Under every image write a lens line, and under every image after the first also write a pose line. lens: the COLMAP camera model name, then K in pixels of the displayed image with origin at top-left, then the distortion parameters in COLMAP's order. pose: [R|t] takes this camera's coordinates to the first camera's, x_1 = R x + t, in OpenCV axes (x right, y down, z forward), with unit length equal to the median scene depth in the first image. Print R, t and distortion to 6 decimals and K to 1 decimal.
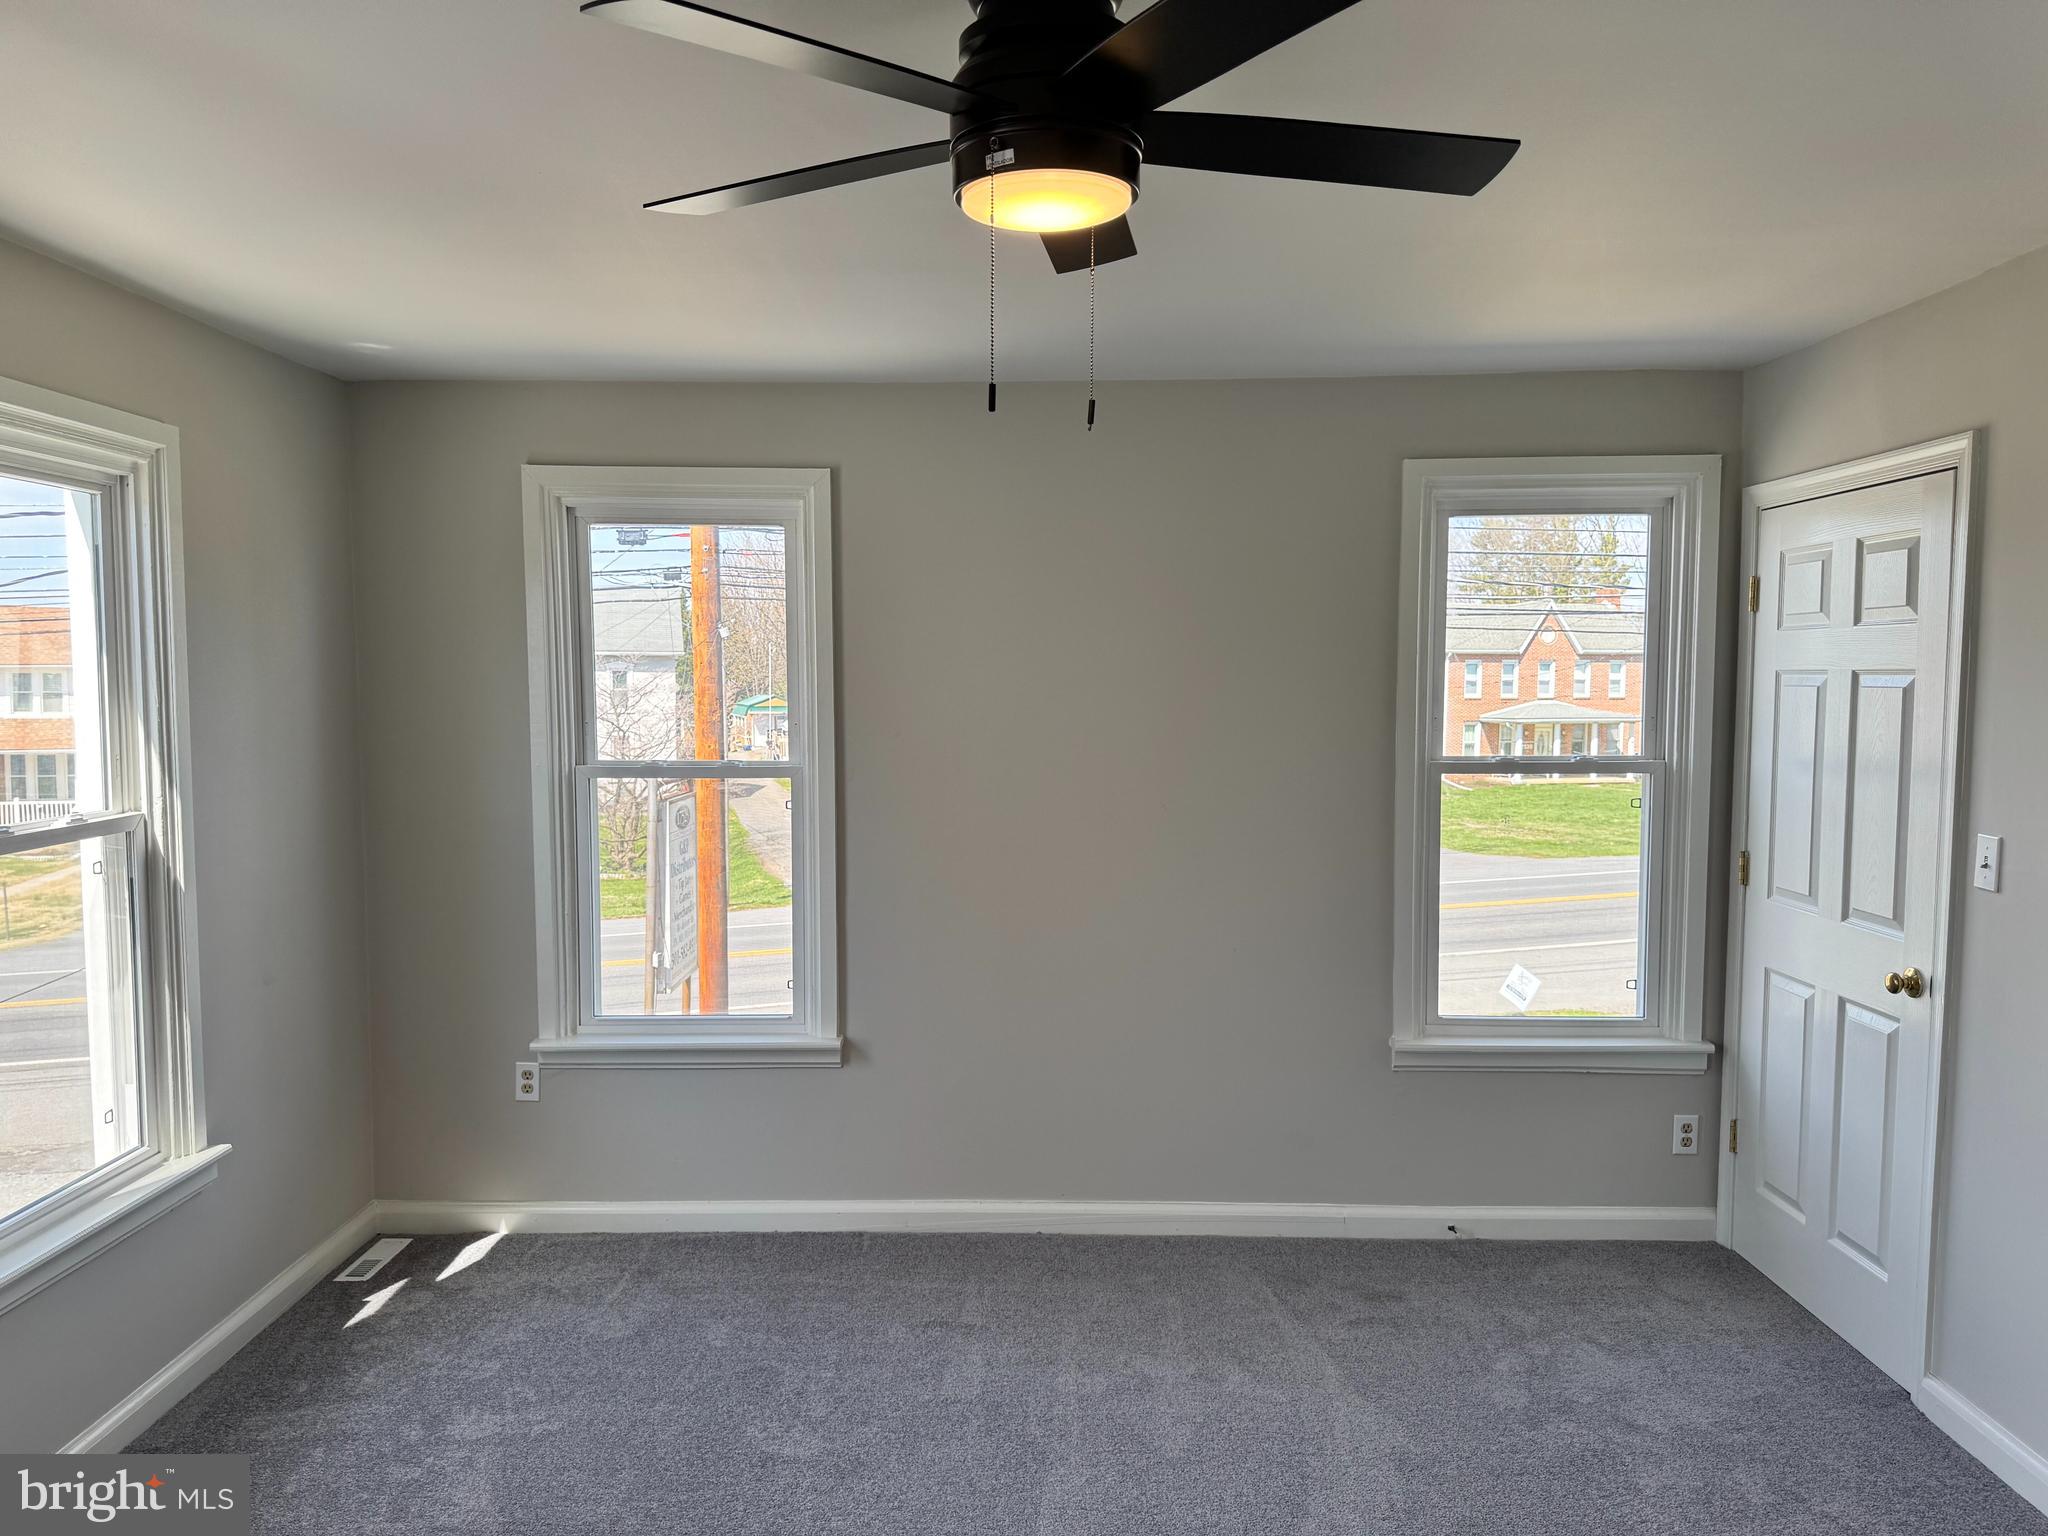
lens RADIAL K [[1439.8, 0, 1024.0], [0, 1439.8, 768.0], [0, 0, 1]] dist [0.102374, -0.169794]
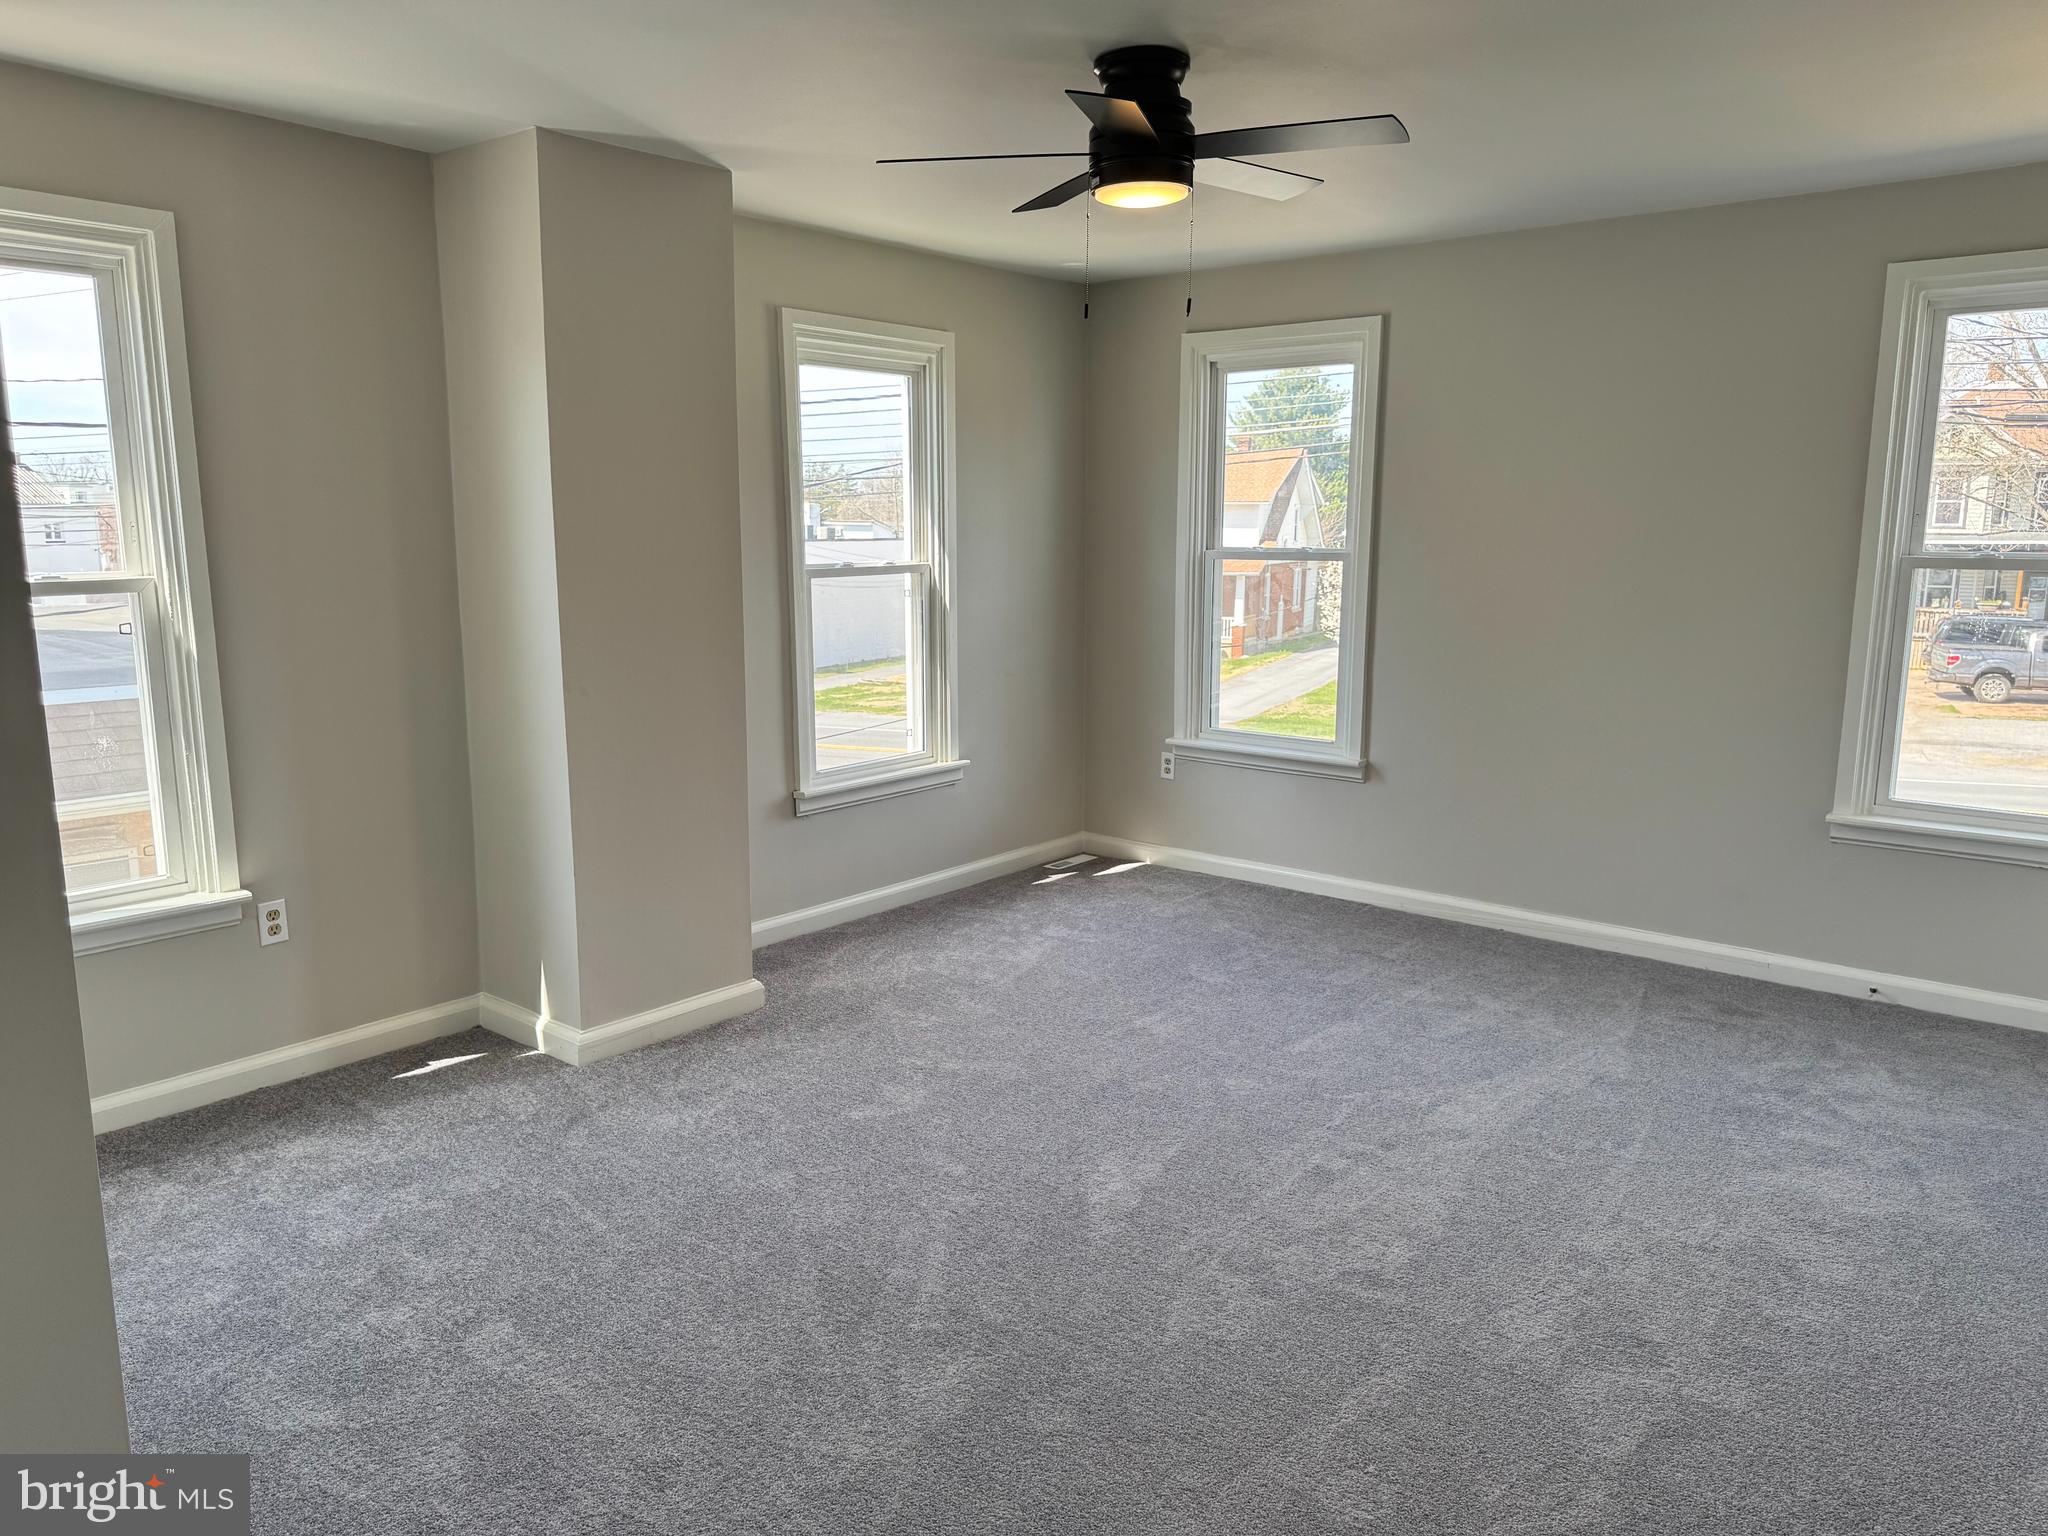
lens RADIAL K [[1444.3, 0, 1024.0], [0, 1444.3, 768.0], [0, 0, 1]] dist [0.175186, -0.295835]
pose [[0.775136, 0.109846, -0.622172, 0.478056], [-0.042571, 0.991613, 0.122034, 0.045445], [0.630358, -0.068106, 0.773311, -0.238528]]
